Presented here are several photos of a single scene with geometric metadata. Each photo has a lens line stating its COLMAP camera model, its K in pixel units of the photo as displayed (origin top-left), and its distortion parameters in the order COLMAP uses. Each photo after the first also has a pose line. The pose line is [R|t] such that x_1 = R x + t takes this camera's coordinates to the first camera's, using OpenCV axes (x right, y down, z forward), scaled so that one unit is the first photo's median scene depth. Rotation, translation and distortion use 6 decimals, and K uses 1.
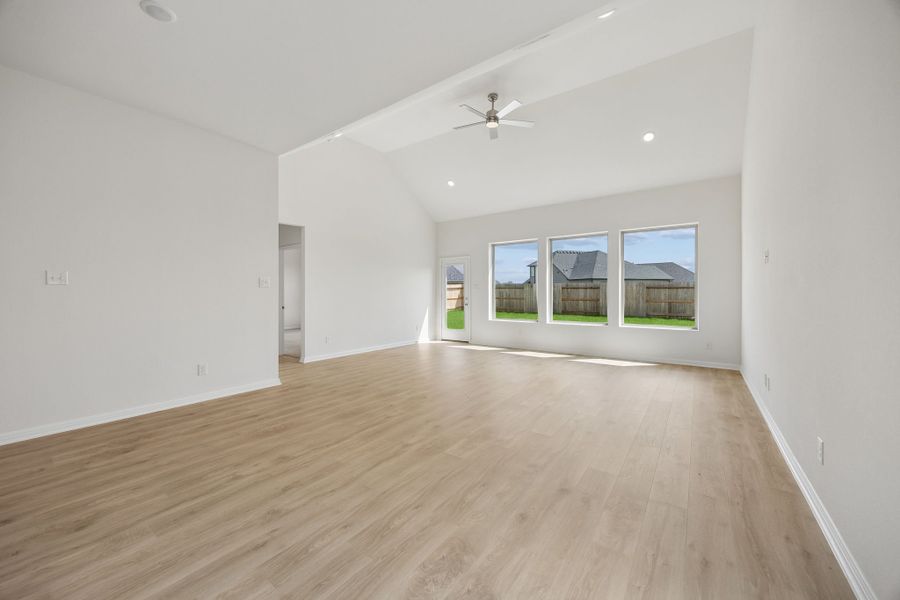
lens RADIAL K [[346.3, 0, 439.9], [0, 346.3, 293.6], [0, 0, 1]] dist [-0.000993, 0.000334]
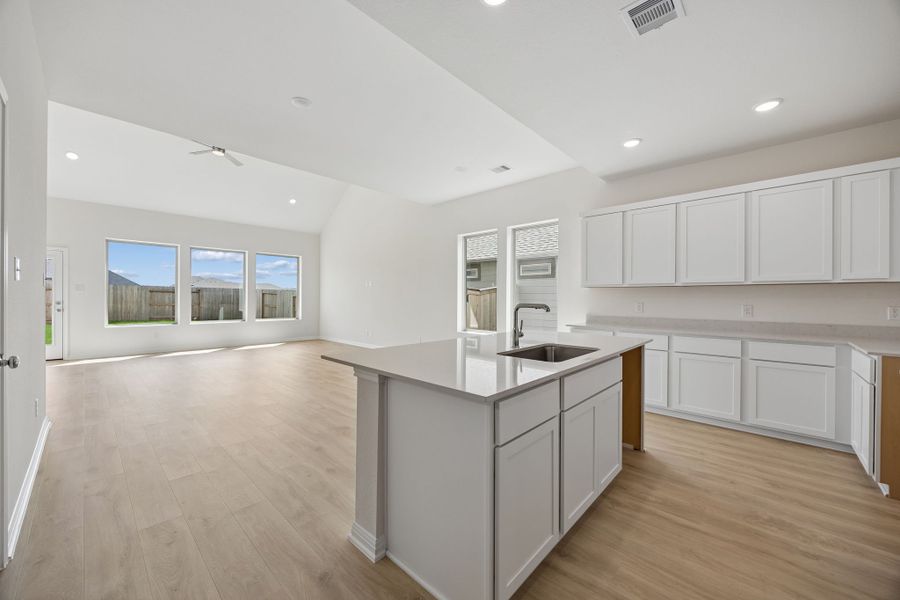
lens RADIAL K [[346.3, 0, 446.1], [0, 346.3, 300.9], [0, 0, 1]] dist [-0.000993, 0.000334]
pose [[0.120205, -0.005606, 0.992733, -0.835498], [-0.004272, 0.999972, 0.006164, 0.002383], [-0.992740, -0.004982, 0.120178, 0.085465]]
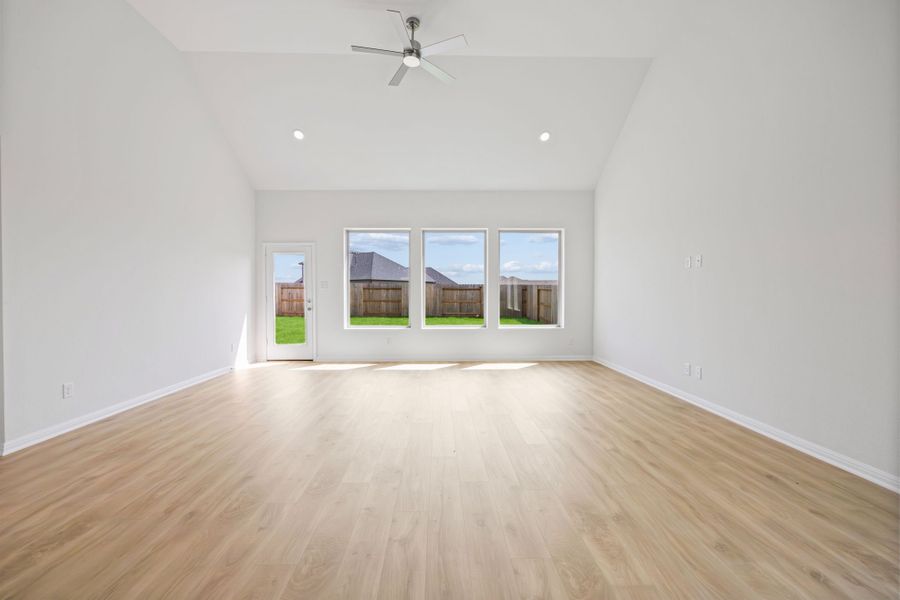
lens RADIAL K [[363.4, 0, 444.0], [0, 363.4, 296.3], [0, 0, 1]] dist [0.000319, -0.000146]
pose [[0.790387, -0.003289, 0.612599, -0.241296], [0.001158, 0.999992, 0.003876, 0.003218], [-0.612606, -0.002354, 0.790385, 0.320507]]
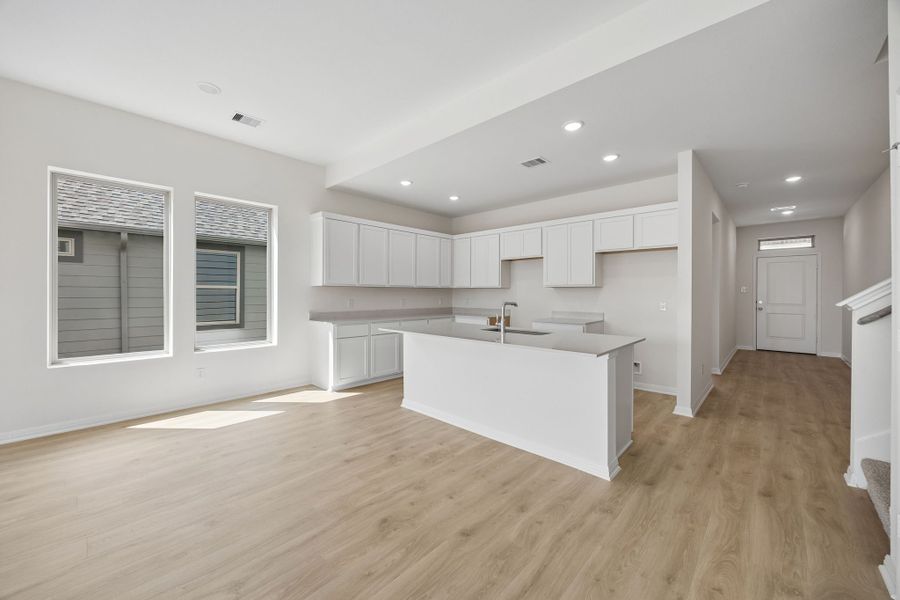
lens RADIAL K [[346.3, 0, 445.0], [0, 346.3, 292.3], [0, 0, 1]] dist [-0.000993, 0.000334]
pose [[-0.993682, -0.003663, 0.112172, -0.407810], [-0.003935, 0.999990, -0.002197, -0.007911], [-0.112163, -0.002625, -0.993686, 0.621019]]
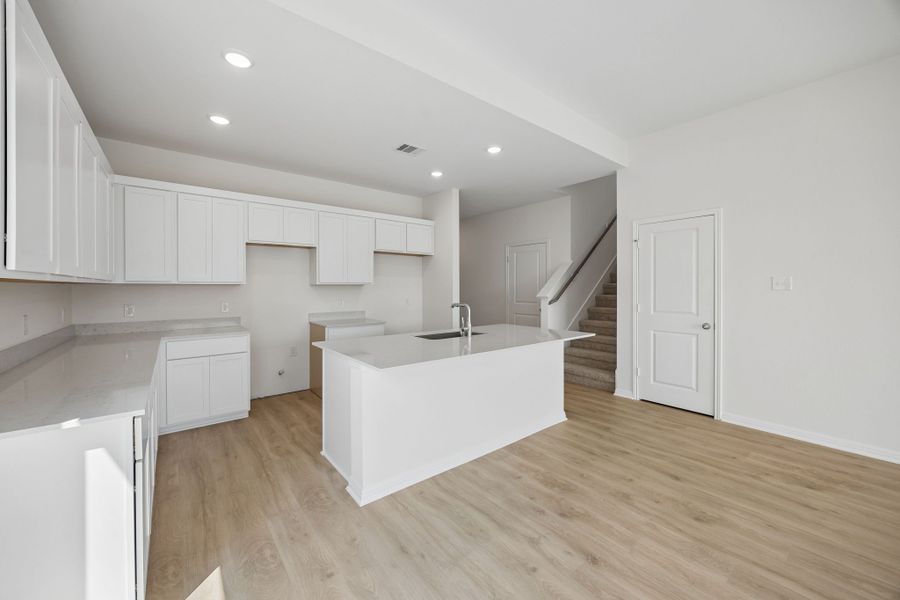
lens RADIAL K [[346.3, 0, 444.0], [0, 346.3, 287.0], [0, 0, 1]] dist [-0.000993, 0.000334]
pose [[-0.250478, 0.001652, -0.968121, 0.069090], [0.000321, 0.999999, 0.001624, -0.018972], [0.968122, 0.000095, -0.250479, 0.149840]]
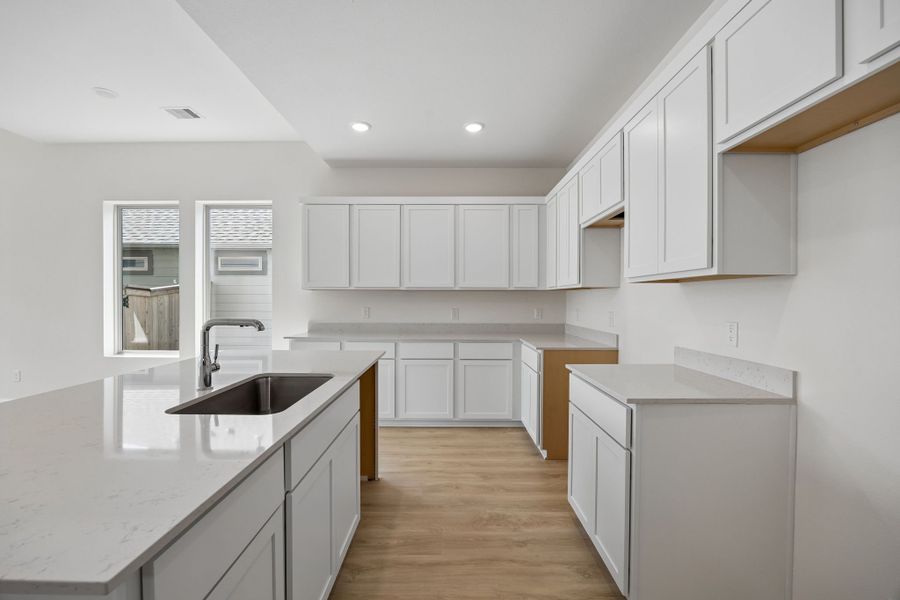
lens RADIAL K [[380.2, 0, 450.3], [0, 380.2, 302.4], [0, 0, 1]] dist [-0.012898, 0.000599]
pose [[-0.594215, -0.008078, 0.804265, -0.751954], [-0.001780, 0.999960, 0.008728, -0.006938], [-0.804304, 0.003754, -0.594206, 0.073487]]
